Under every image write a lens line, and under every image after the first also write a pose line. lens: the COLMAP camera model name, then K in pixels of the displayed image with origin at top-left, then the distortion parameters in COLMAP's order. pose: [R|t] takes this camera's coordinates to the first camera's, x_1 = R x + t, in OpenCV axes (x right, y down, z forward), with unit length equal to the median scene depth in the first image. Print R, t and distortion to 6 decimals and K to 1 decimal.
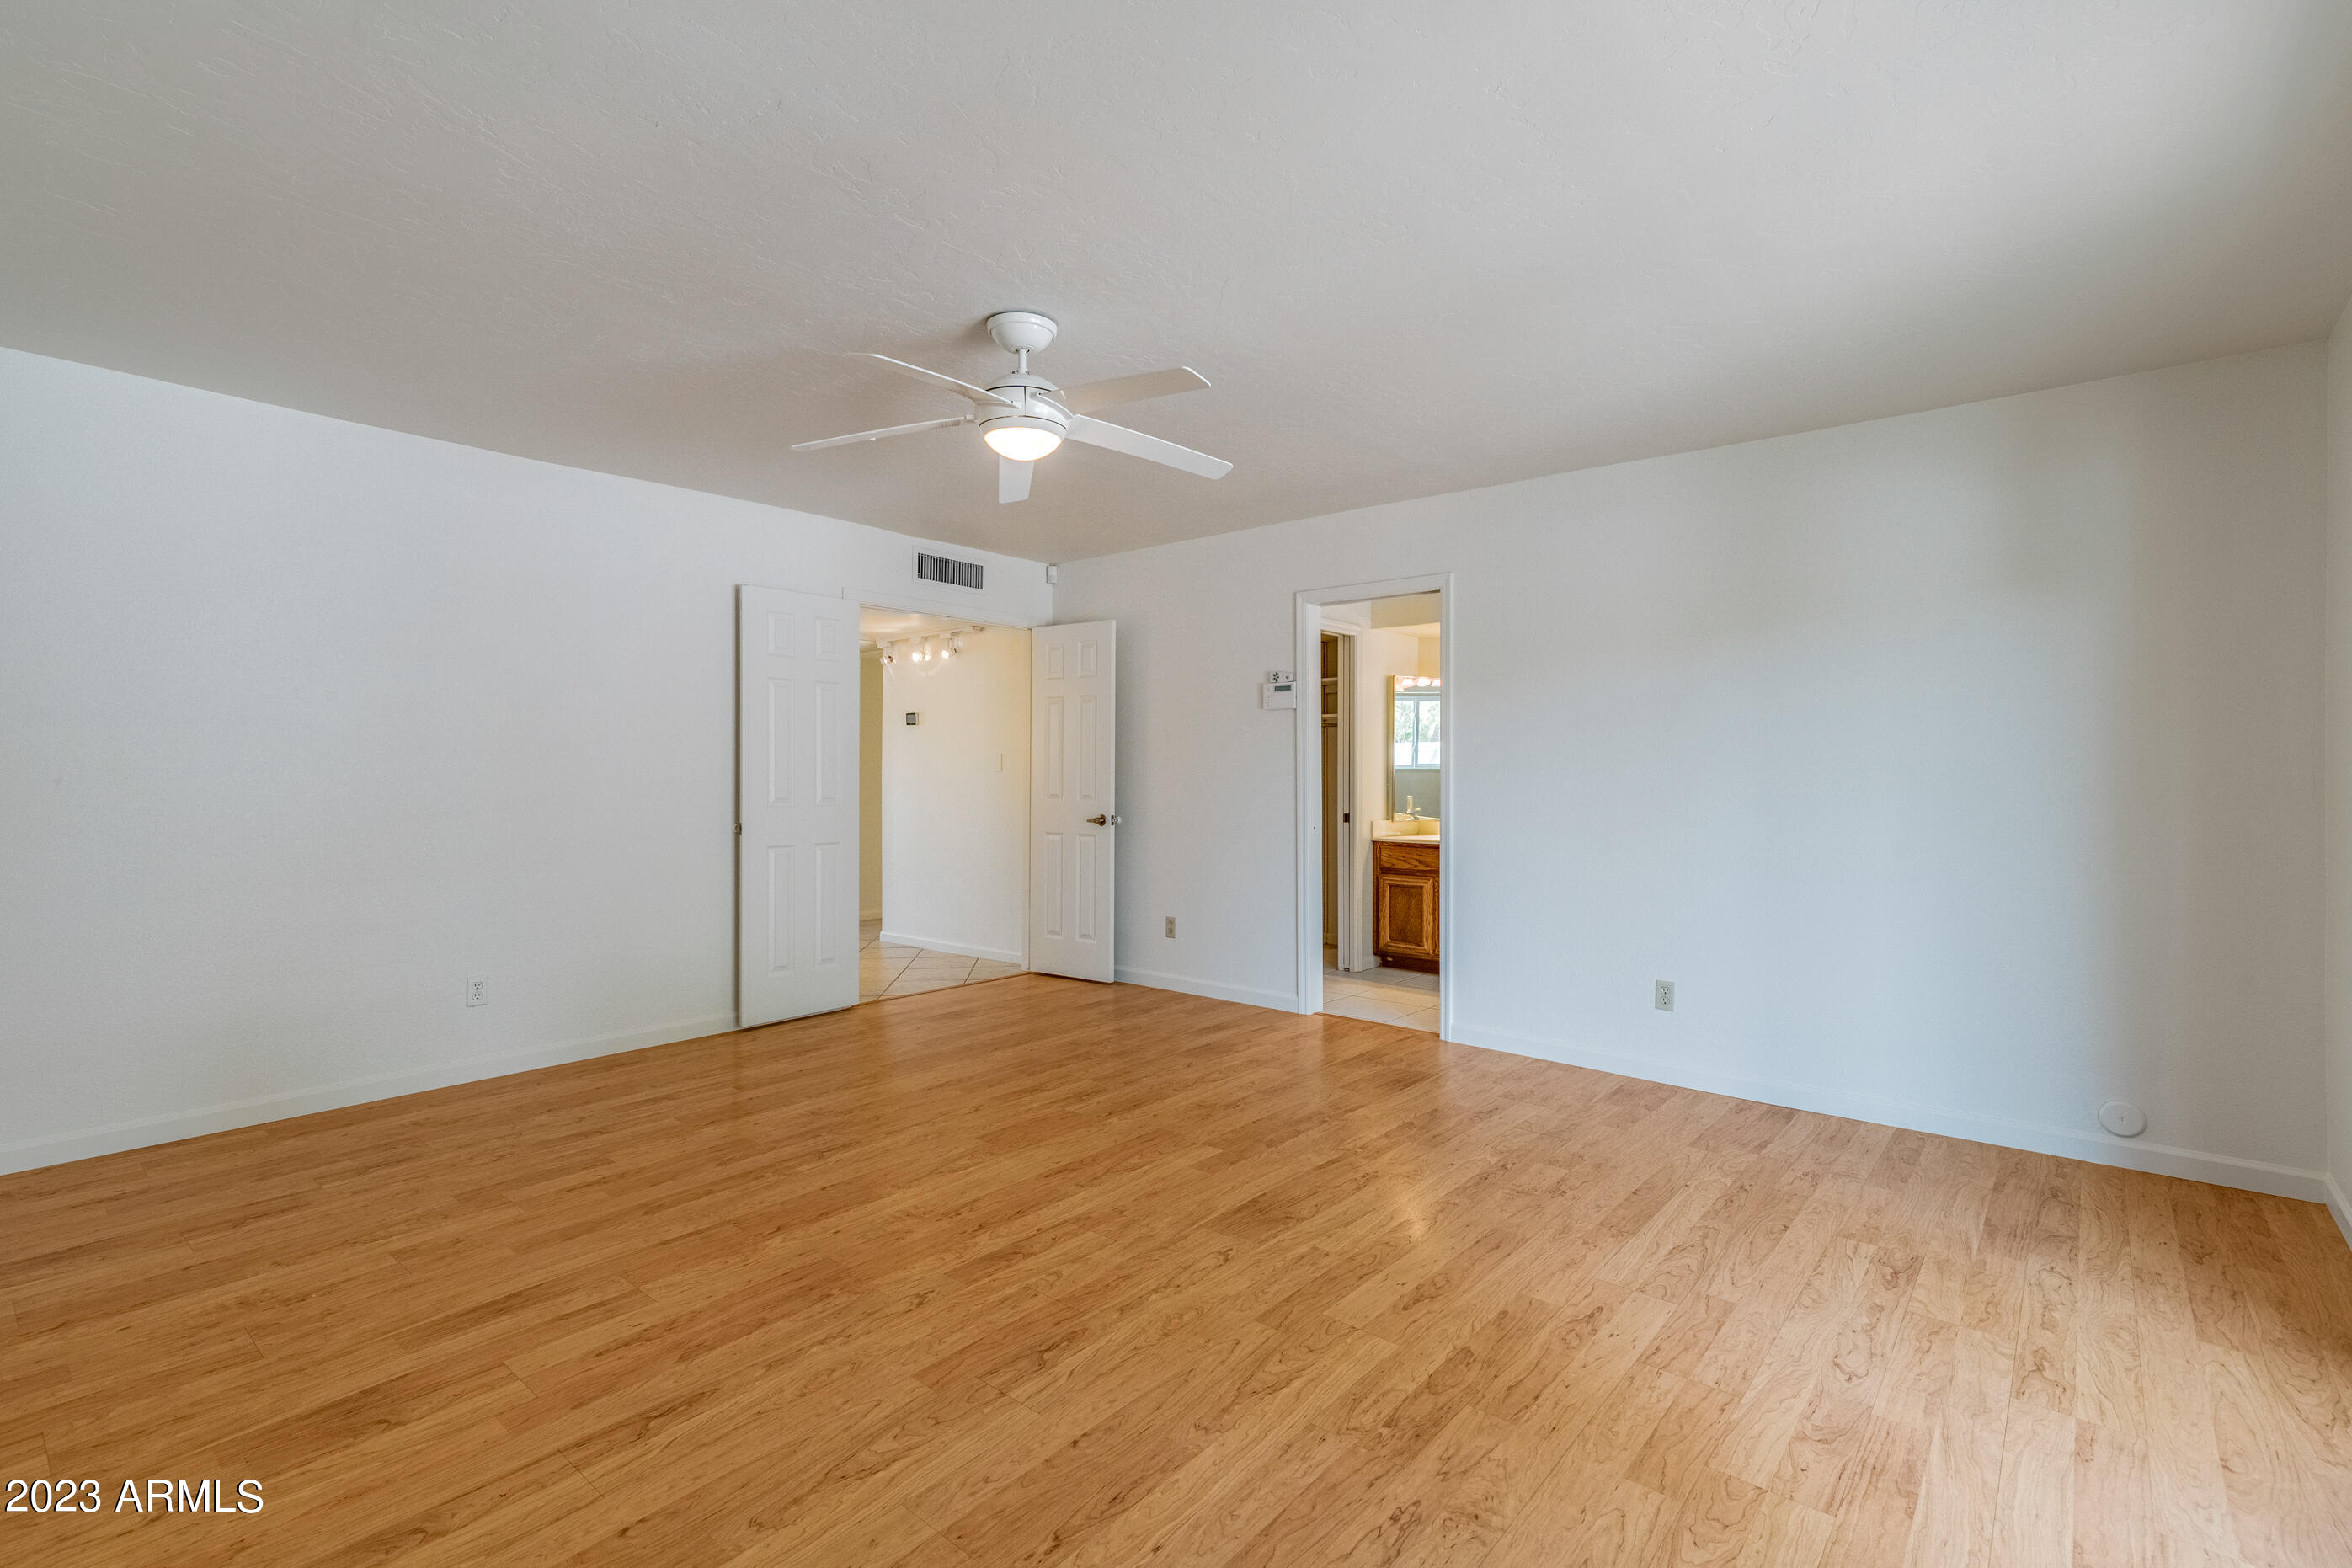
lens RADIAL K [[1065.1, 0, 1178.6], [0, 1065.1, 759.5], [0, 0, 1]] dist [-0.011642, -0.001020]
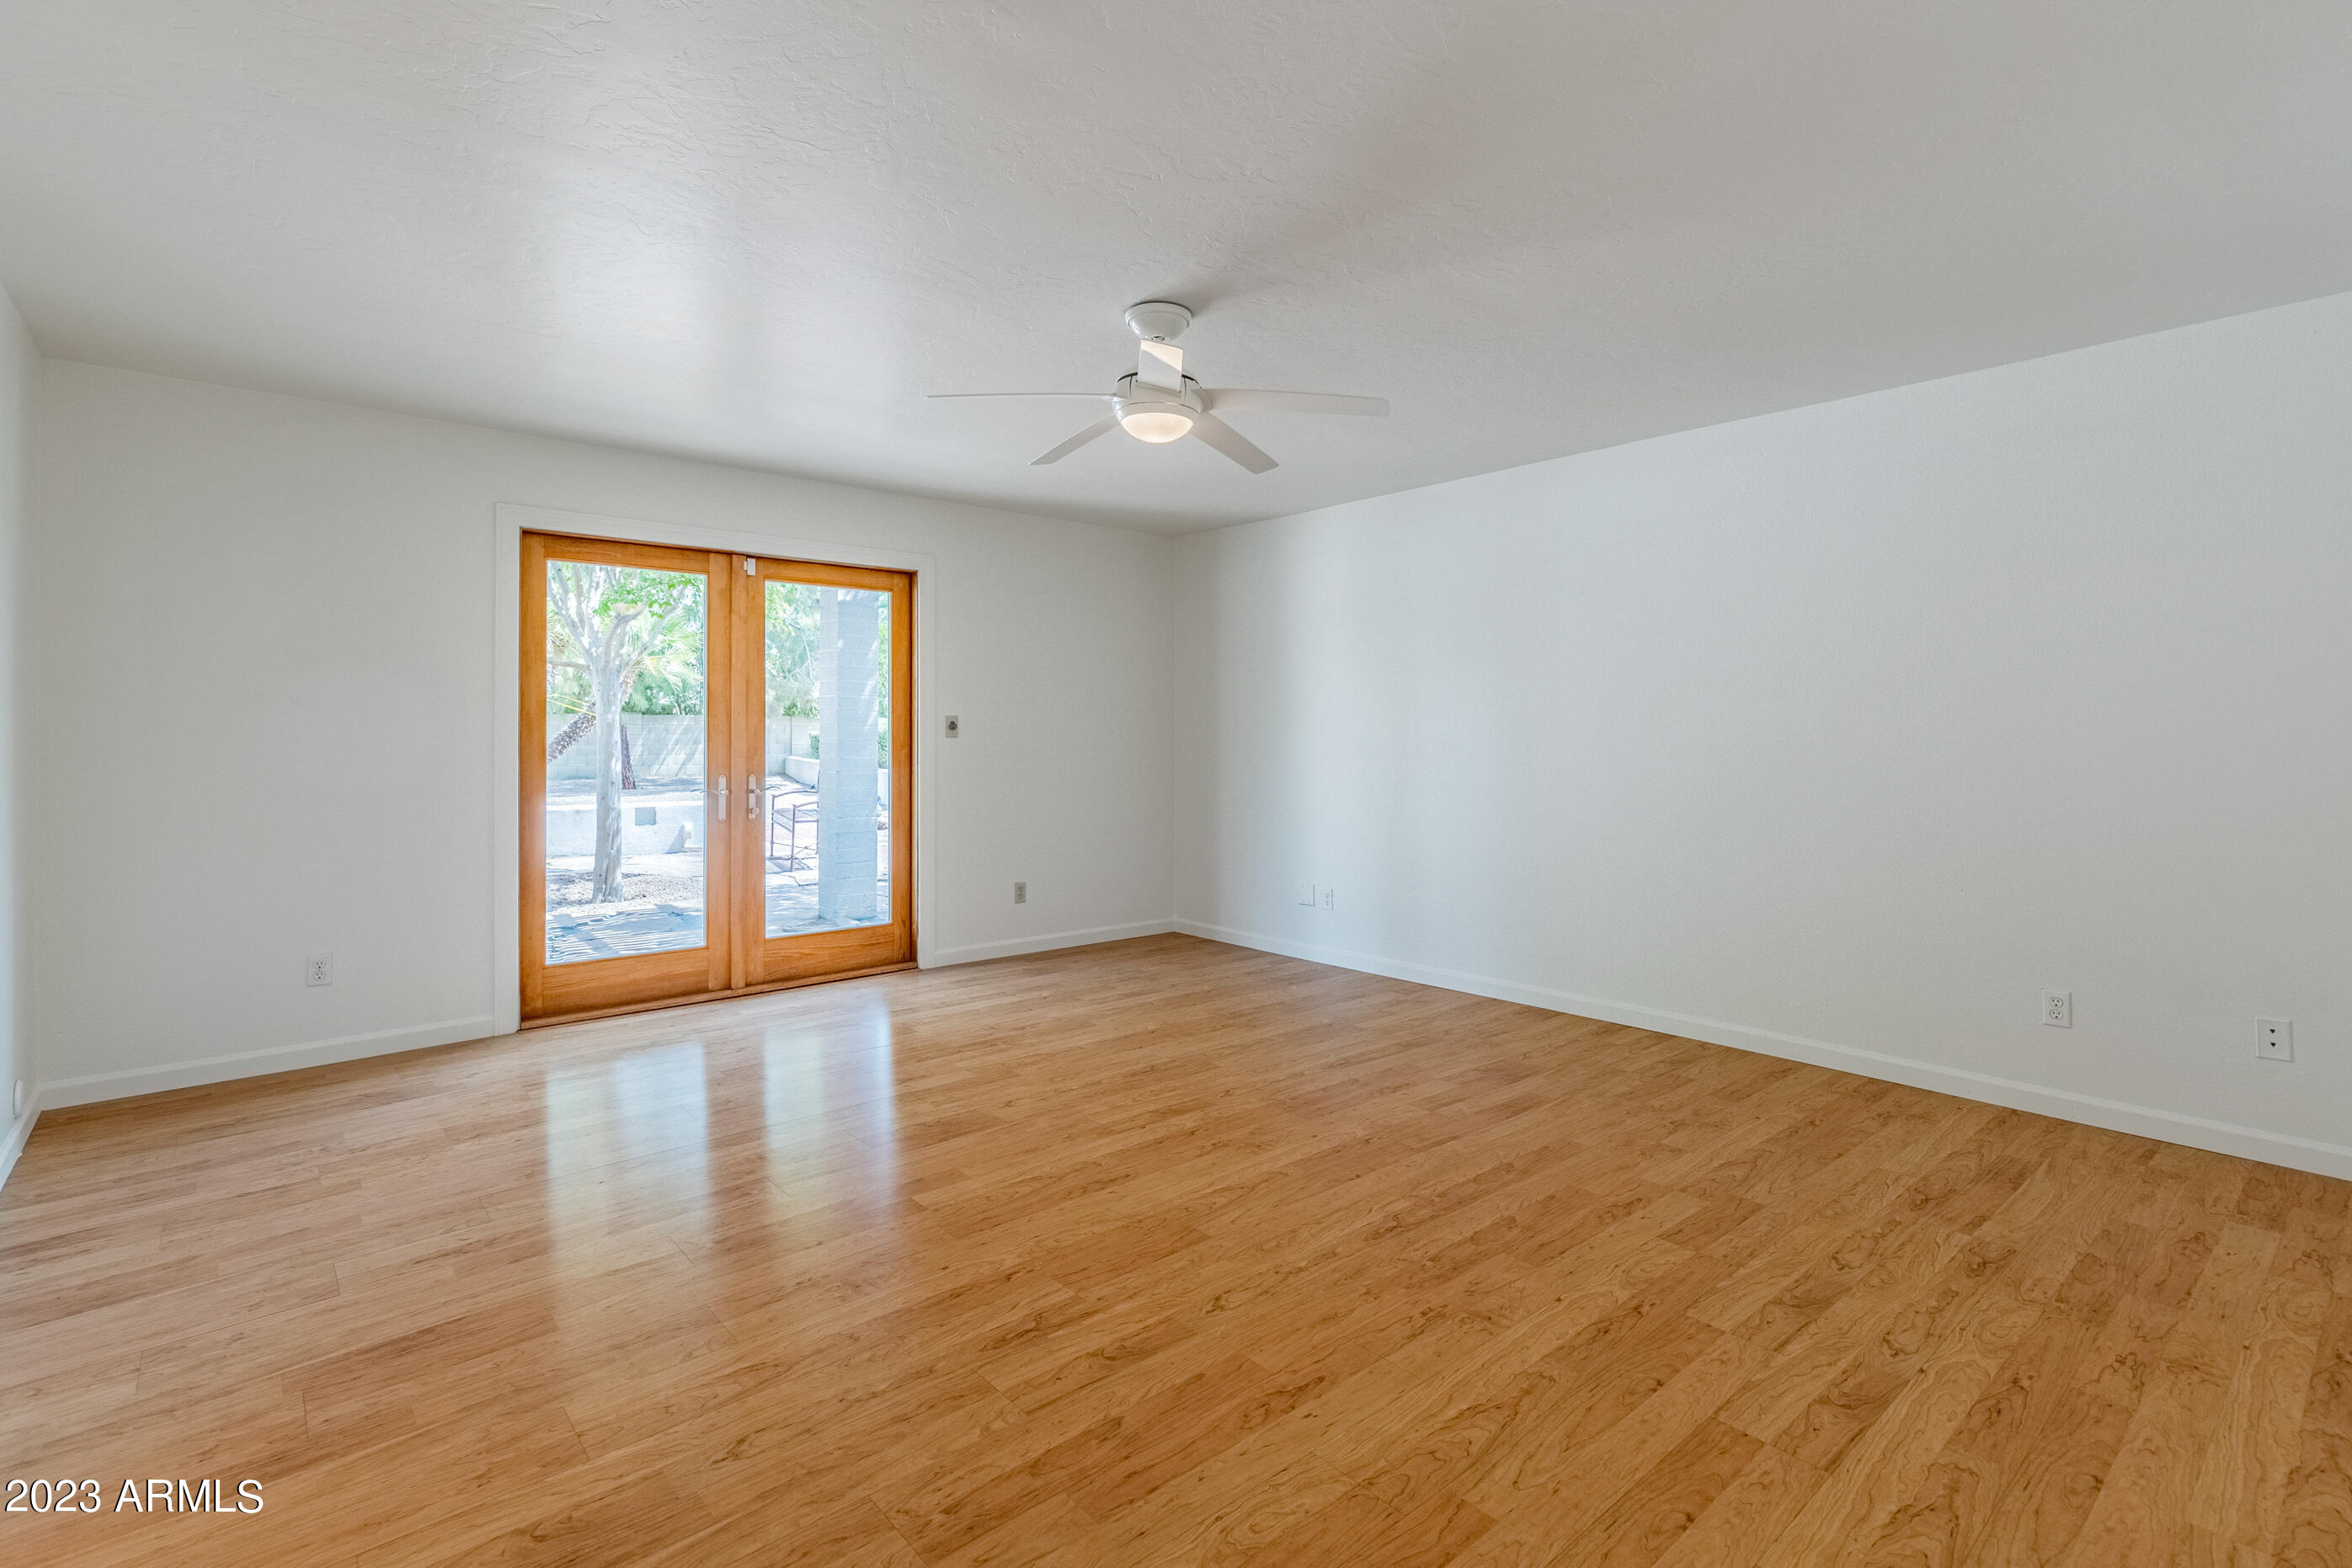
lens RADIAL K [[1065.1, 0, 1178.6], [0, 1065.1, 759.5], [0, 0, 1]] dist [-0.011642, -0.001020]
pose [[-0.987664, -0.007942, 0.156385, -0.316227], [-0.006329, 0.999922, 0.010810, 0.017289], [-0.156459, 0.009687, -0.987637, 1.941728]]
